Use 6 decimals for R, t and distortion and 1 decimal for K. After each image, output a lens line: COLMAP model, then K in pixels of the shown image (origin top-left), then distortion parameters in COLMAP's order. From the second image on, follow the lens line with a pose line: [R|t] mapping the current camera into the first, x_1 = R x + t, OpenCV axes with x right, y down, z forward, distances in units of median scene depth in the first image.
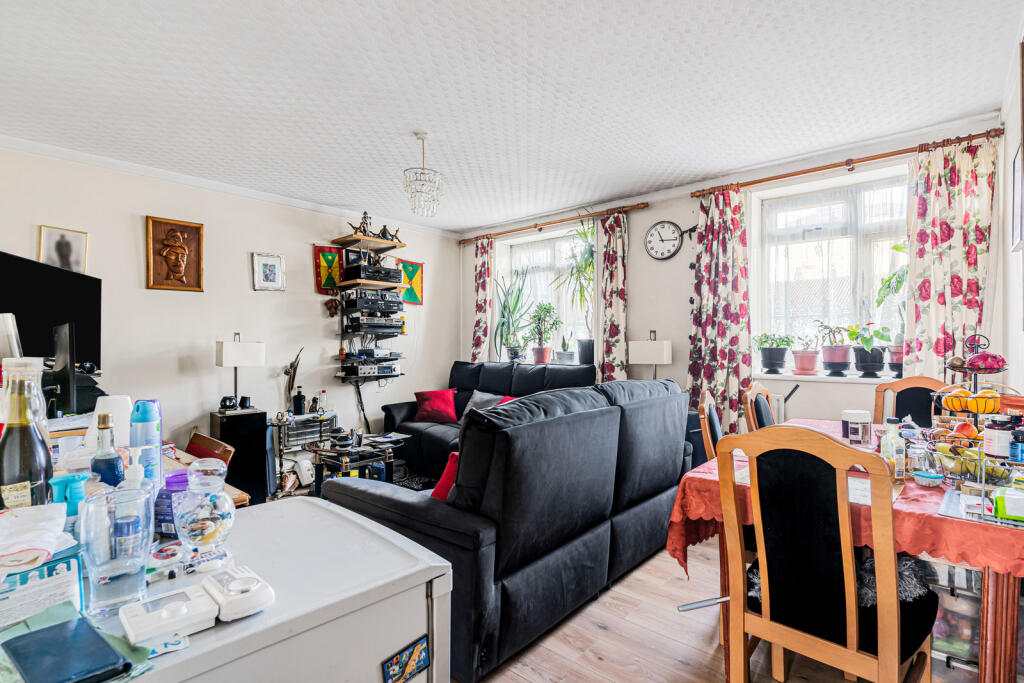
lens RADIAL K [[496.9, 0, 502.3], [0, 496.9, 352.0], [0, 0, 1]] dist [0.005489, -0.000415]
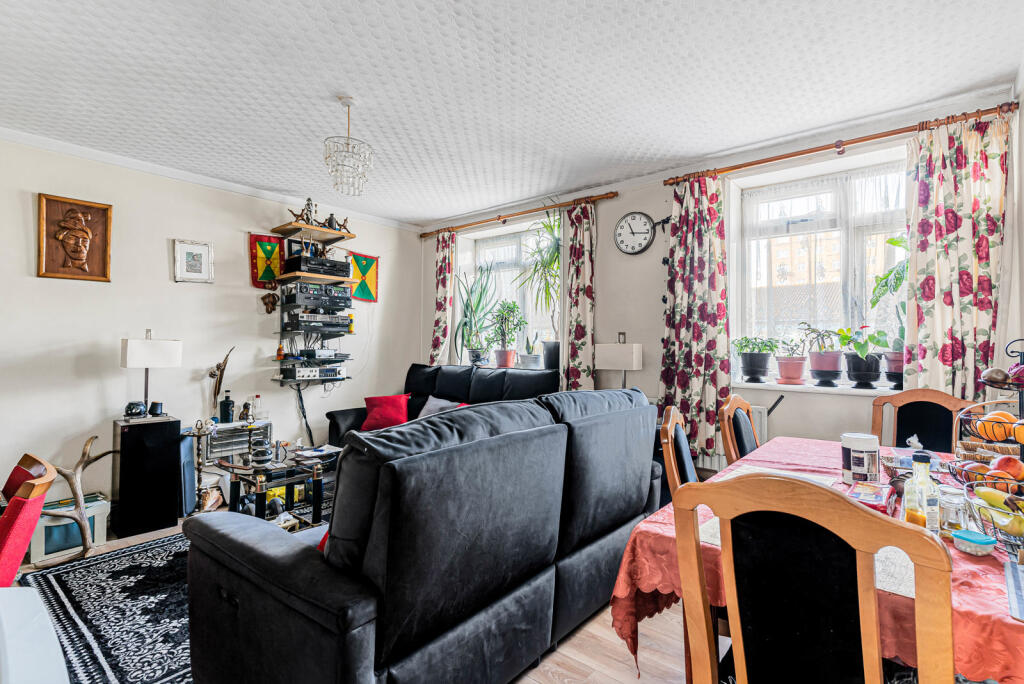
lens RADIAL K [[496.9, 0, 495.1], [0, 496.9, 339.7], [0, 0, 1]] dist [0.005489, -0.000415]
pose [[0.999778, 0.011431, 0.017719, 0.064956], [-0.010917, 0.999525, -0.028828, -0.001765], [-0.018040, 0.028628, 0.999427, 0.119730]]
